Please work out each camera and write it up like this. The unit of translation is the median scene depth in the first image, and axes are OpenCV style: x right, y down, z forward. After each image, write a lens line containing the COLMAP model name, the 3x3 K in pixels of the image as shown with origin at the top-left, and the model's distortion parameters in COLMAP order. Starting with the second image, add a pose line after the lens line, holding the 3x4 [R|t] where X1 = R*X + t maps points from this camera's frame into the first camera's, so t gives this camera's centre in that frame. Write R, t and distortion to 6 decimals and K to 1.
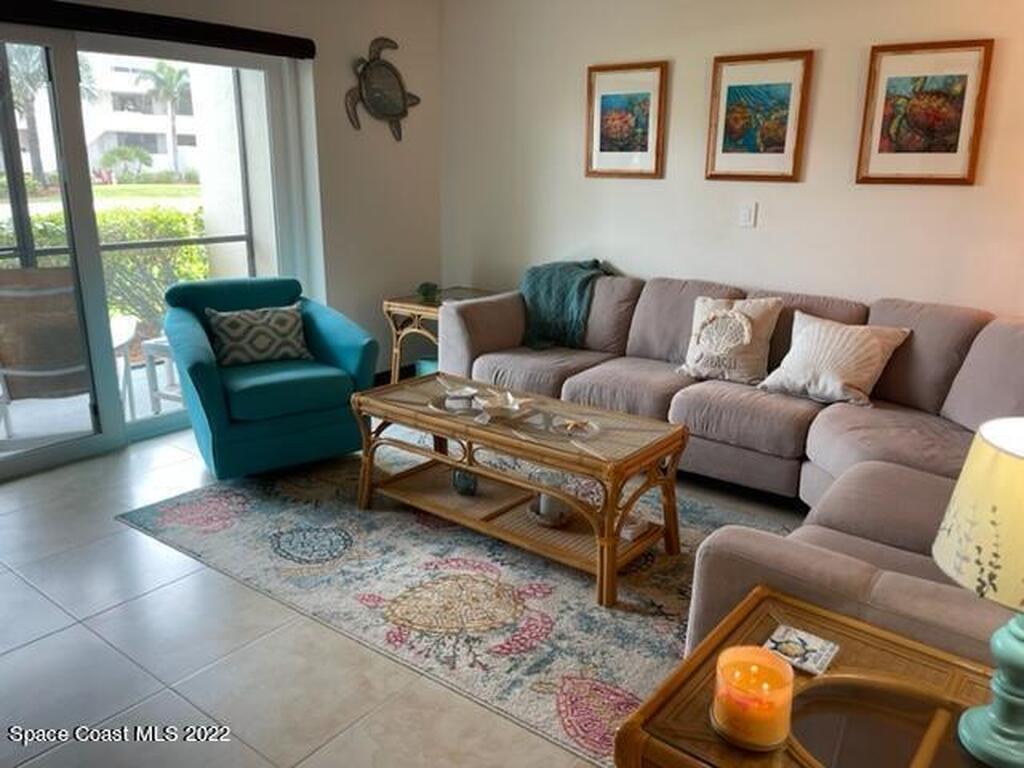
lens RADIAL K [[775.6, 0, 516.8], [0, 775.6, 386.8], [0, 0, 1]] dist [0.051111, -0.065241]
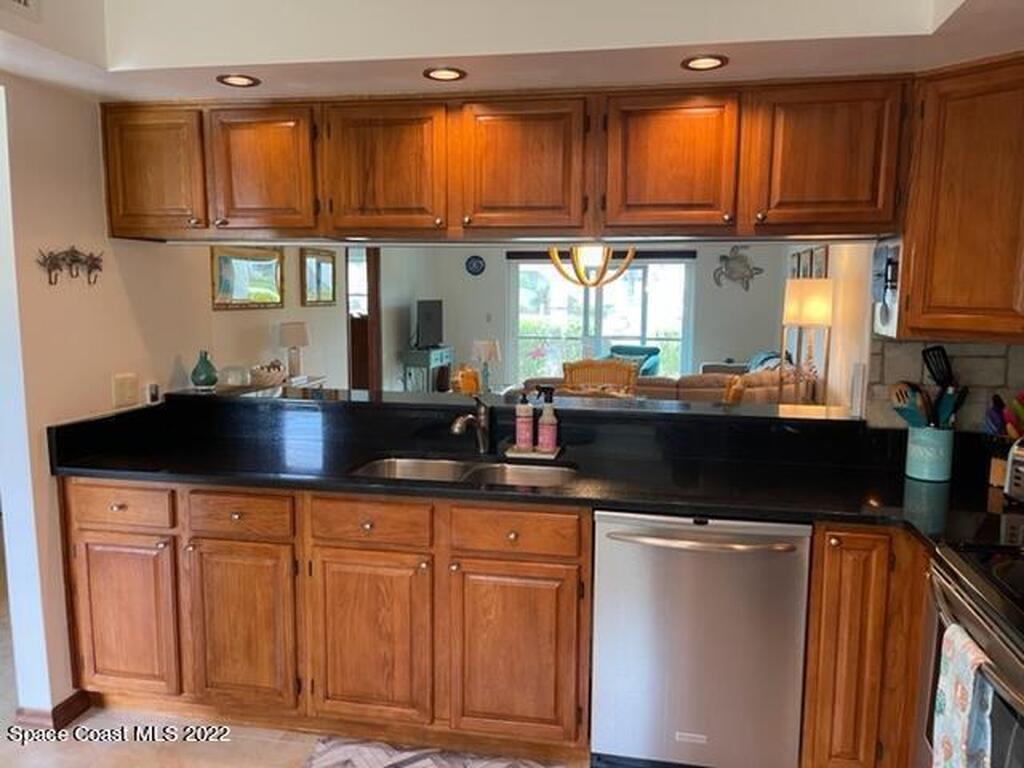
lens RADIAL K [[775.6, 0, 506.7], [0, 775.6, 386.7], [0, 0, 1]] dist [0.051111, -0.065241]
pose [[0.426333, 0.103552, -0.898620, 1.573041], [-0.252138, 0.967657, -0.008115, 0.109091], [0.868716, 0.230036, 0.438653, -0.409278]]
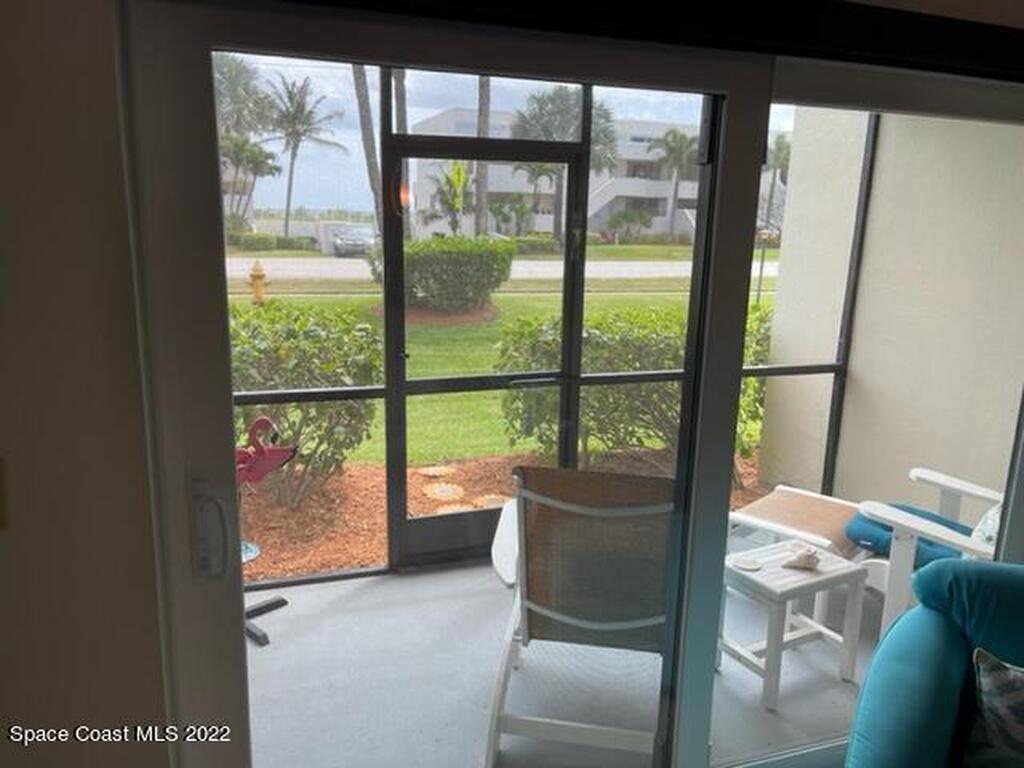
lens RADIAL K [[775.6, 0, 515.5], [0, 775.6, 382.6], [0, 0, 1]] dist [0.051111, -0.065241]
pose [[0.836089, 0.124893, -0.534188, -0.322682], [-0.165283, 0.985843, -0.028205, -0.168395], [0.523102, 0.111874, 0.844895, 0.404041]]
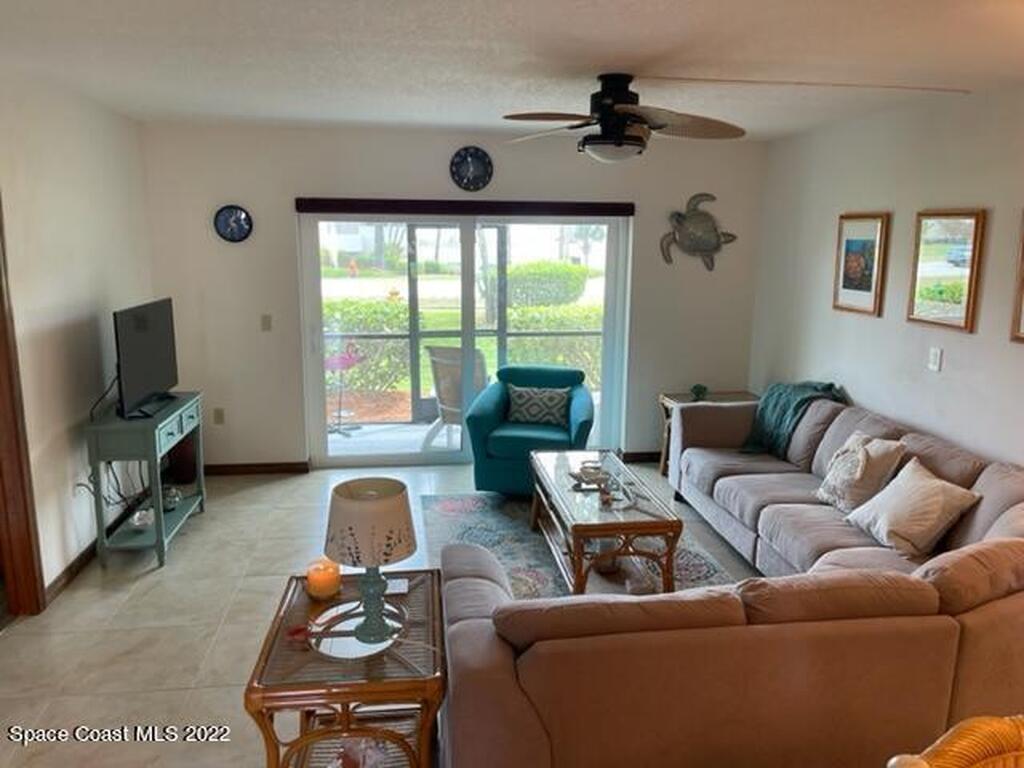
lens RADIAL K [[775.6, 0, 515.1], [0, 775.6, 388.0], [0, 0, 1]] dist [0.051111, -0.065241]
pose [[0.714495, 0.129467, -0.687558, 0.556249], [-0.192493, 0.981179, -0.015279, -0.057642], [0.672640, 0.143267, 0.725969, -0.093391]]
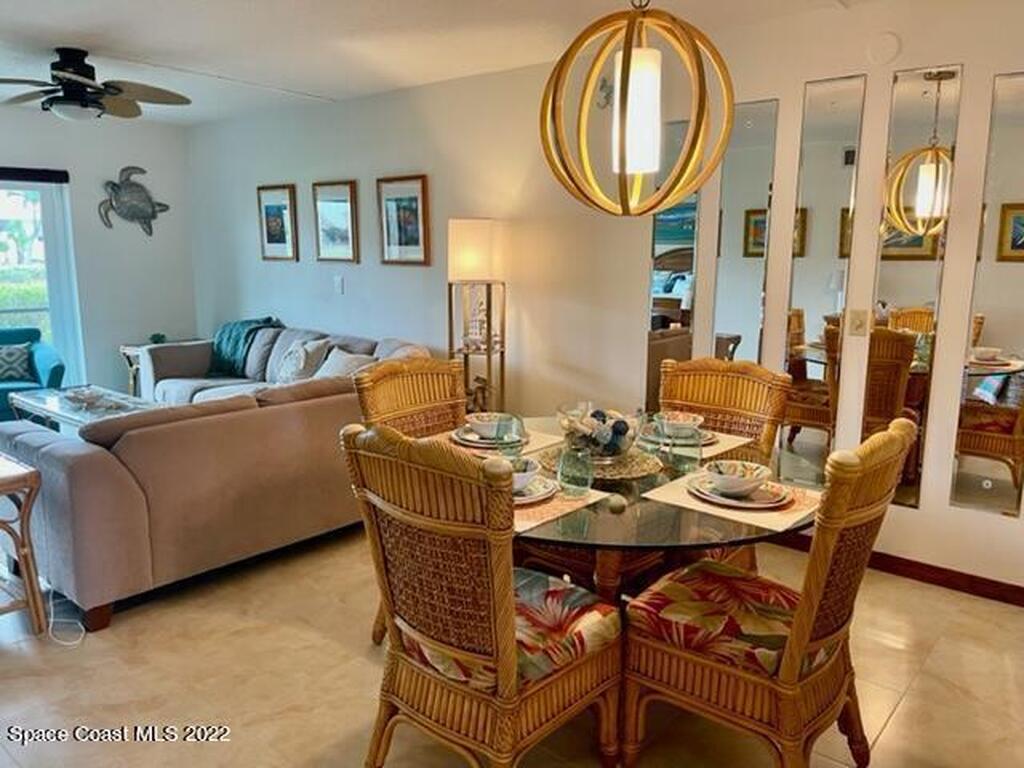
lens RADIAL K [[775.6, 0, 518.8], [0, 775.6, 395.9], [0, 0, 1]] dist [0.051111, -0.065241]
pose [[0.999109, 0.004608, -0.041964, 0.636541], [-0.008500, 0.995626, -0.093042, 0.110476], [0.041352, 0.093316, 0.994777, -0.392559]]
